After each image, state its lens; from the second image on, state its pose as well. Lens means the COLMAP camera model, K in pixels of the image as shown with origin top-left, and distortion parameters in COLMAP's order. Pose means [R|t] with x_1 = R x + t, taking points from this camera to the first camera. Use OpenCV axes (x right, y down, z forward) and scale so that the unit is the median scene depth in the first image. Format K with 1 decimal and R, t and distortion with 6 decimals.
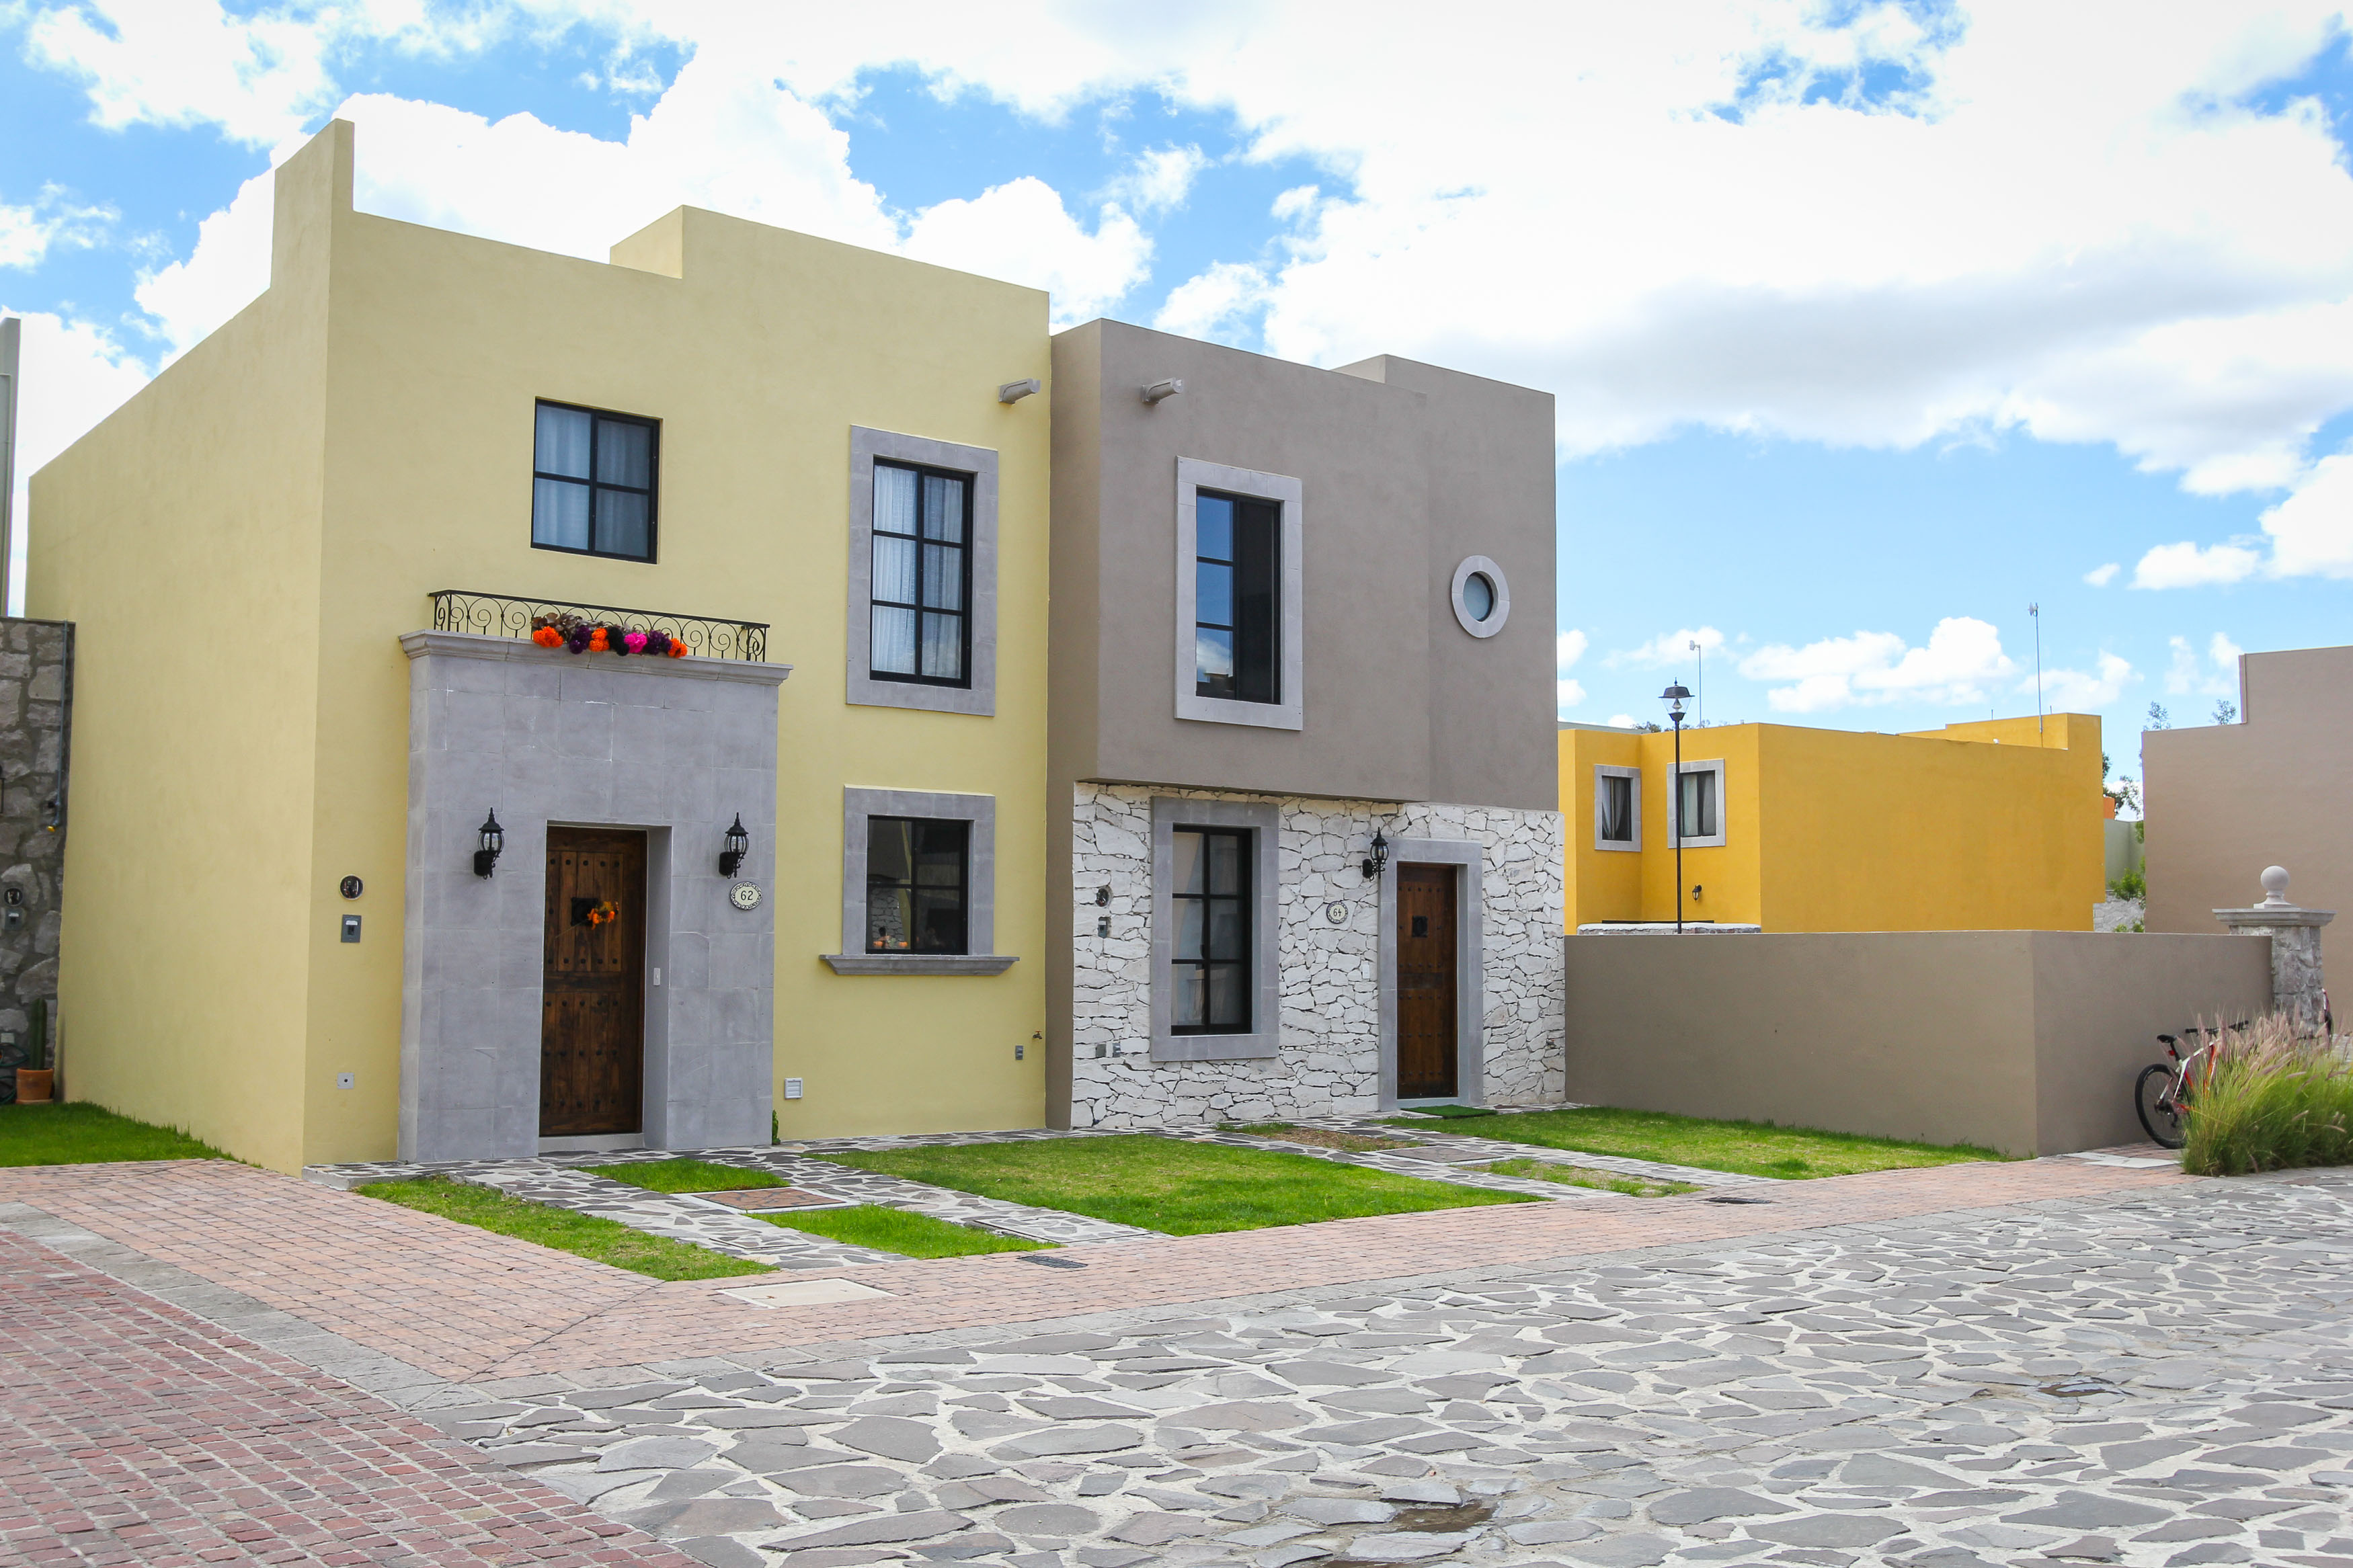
lens RADIAL K [[2221.4, 0, 1174.8], [0, 2221.4, 824.1], [0, 0, 1]] dist [0.000329, 0.005204]
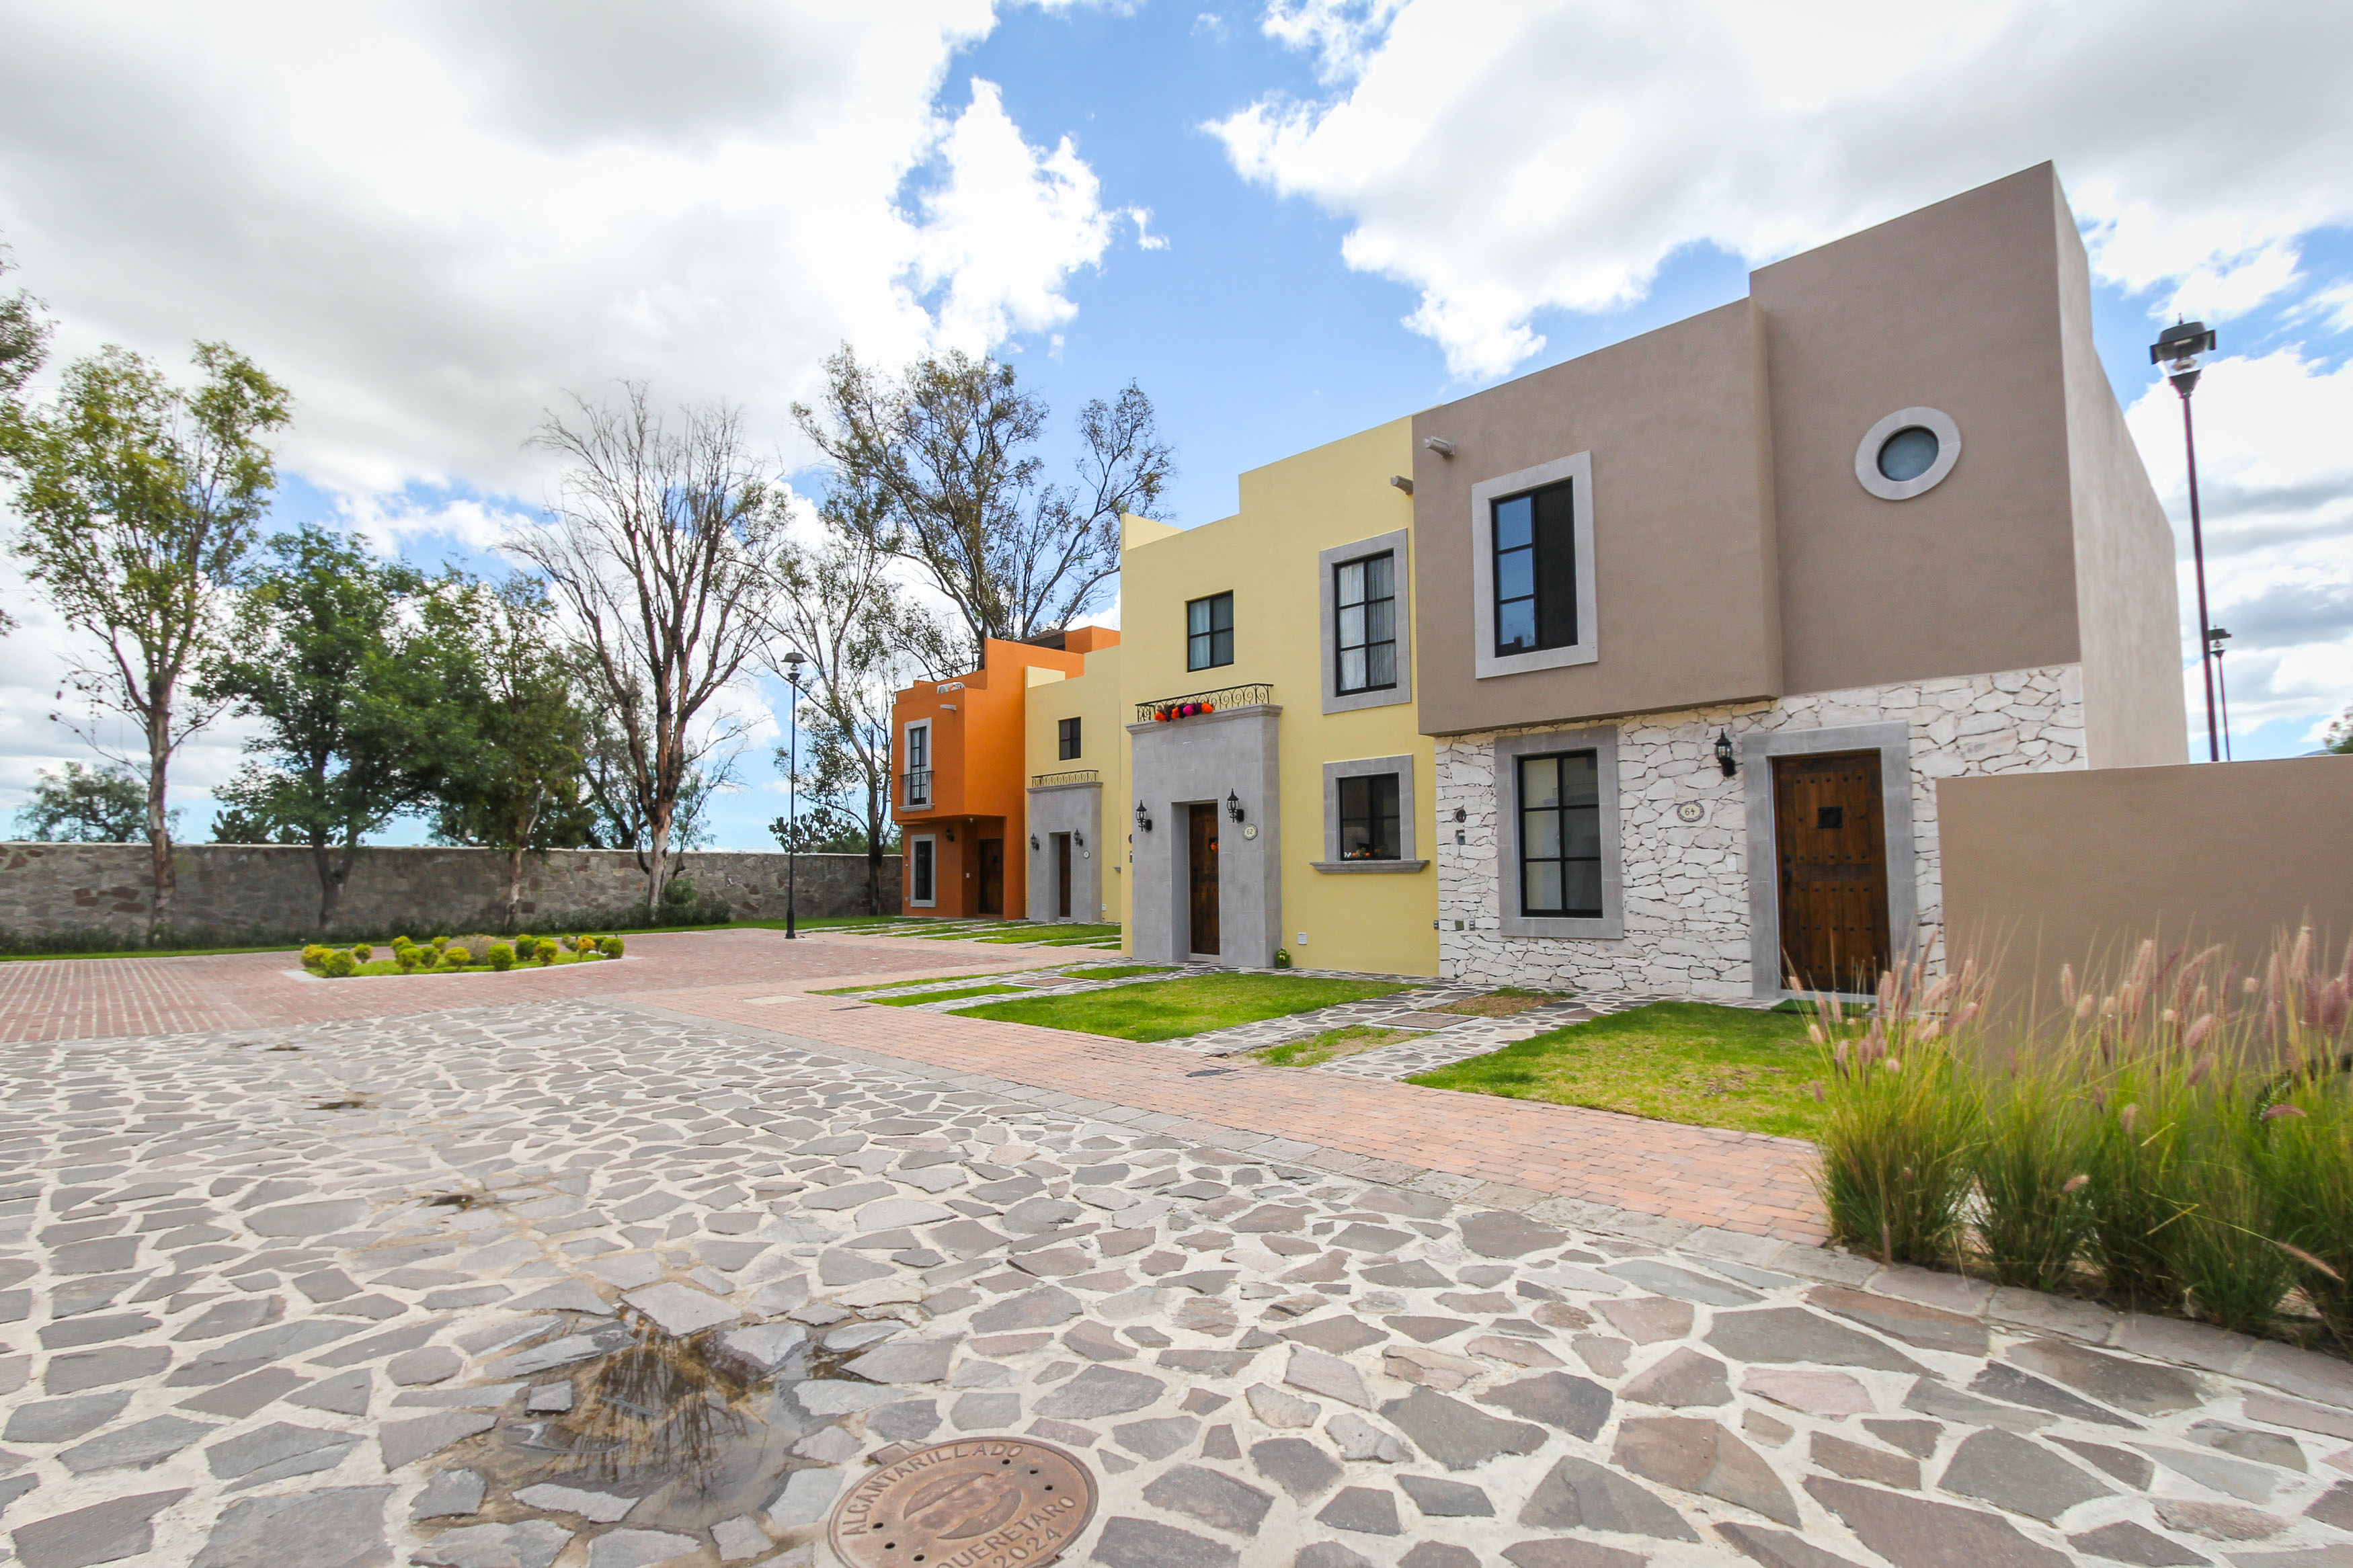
lens RADIAL K [[1107.8, 0, 1177.2], [0, 1107.8, 799.9], [0, 0, 1]] dist [0.000693, 0.000321]
pose [[0.107026, -0.075301, -0.991401, 0.628464], [0.073325, 0.995010, -0.067660, 0.055873], [0.991549, -0.065453, 0.112013, 0.729870]]
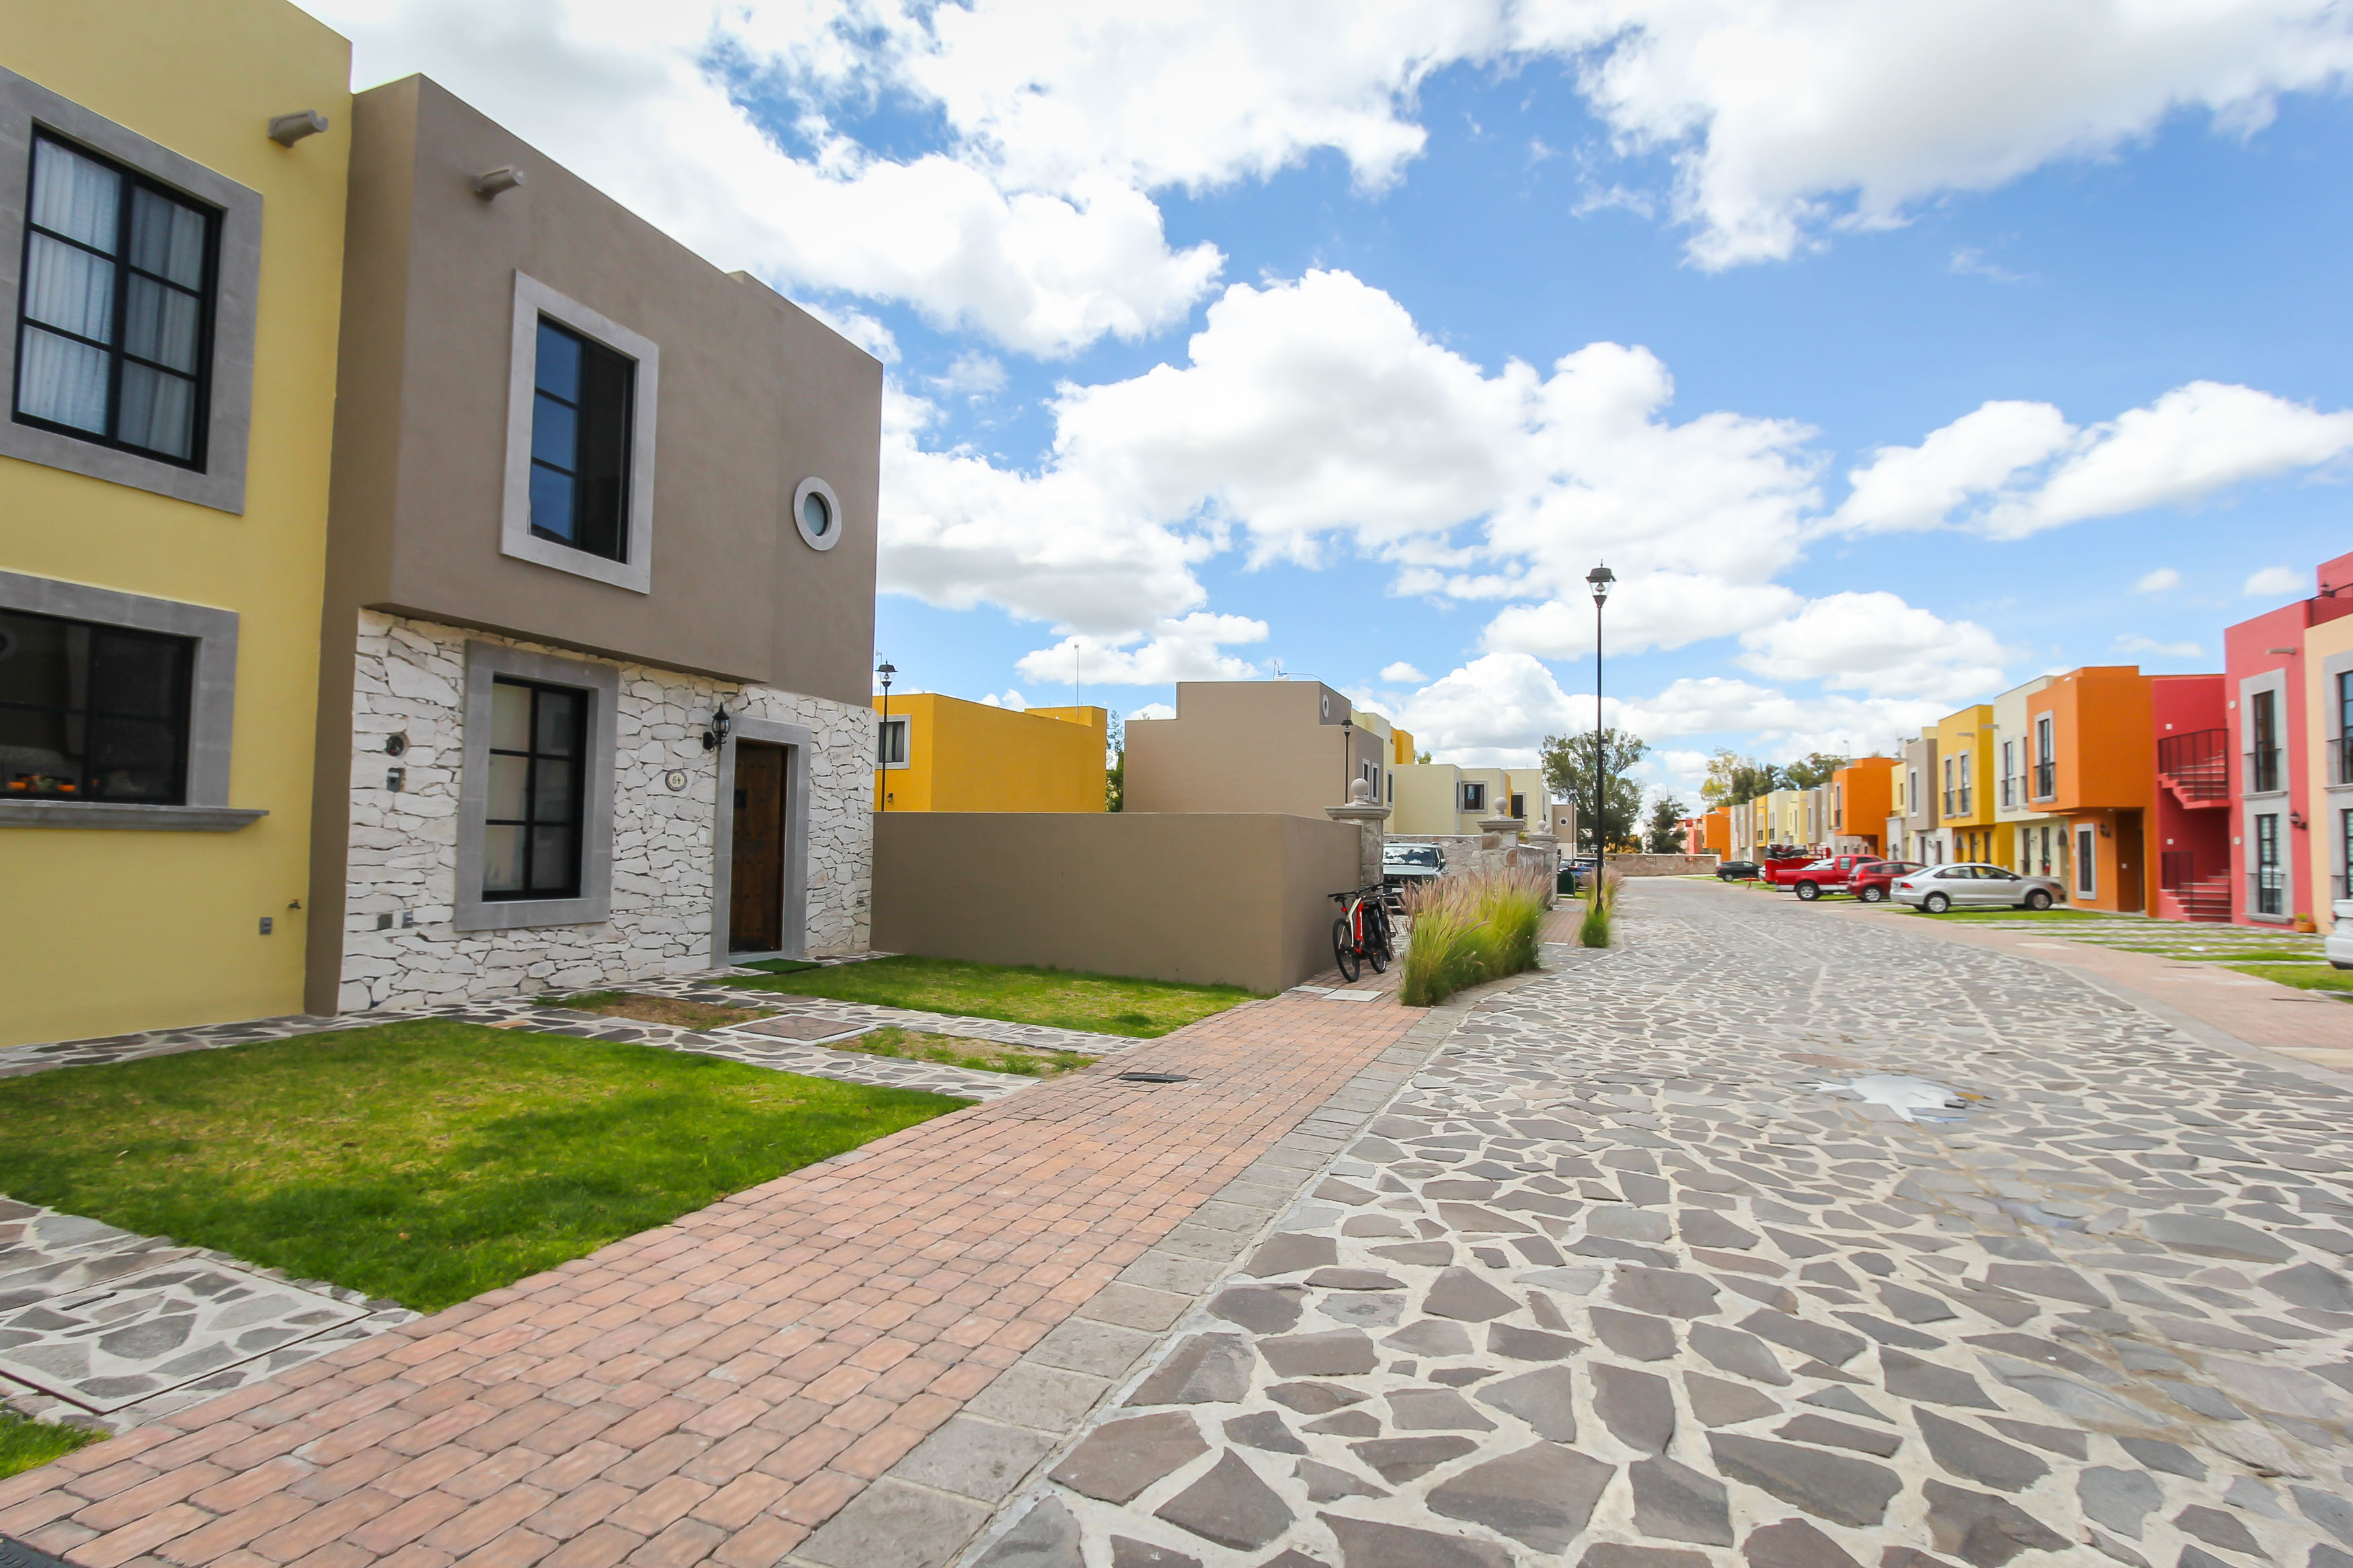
lens RADIAL K [[1131.6, 0, 1184.8], [0, 1131.6, 803.7], [0, 0, 1]] dist [-0.018014, 0.006731]
pose [[0.860499, 0.033459, 0.508352, 0.010628], [-0.046755, 0.998816, 0.013402, 0.034637], [-0.507302, -0.035300, 0.861045, 0.452253]]
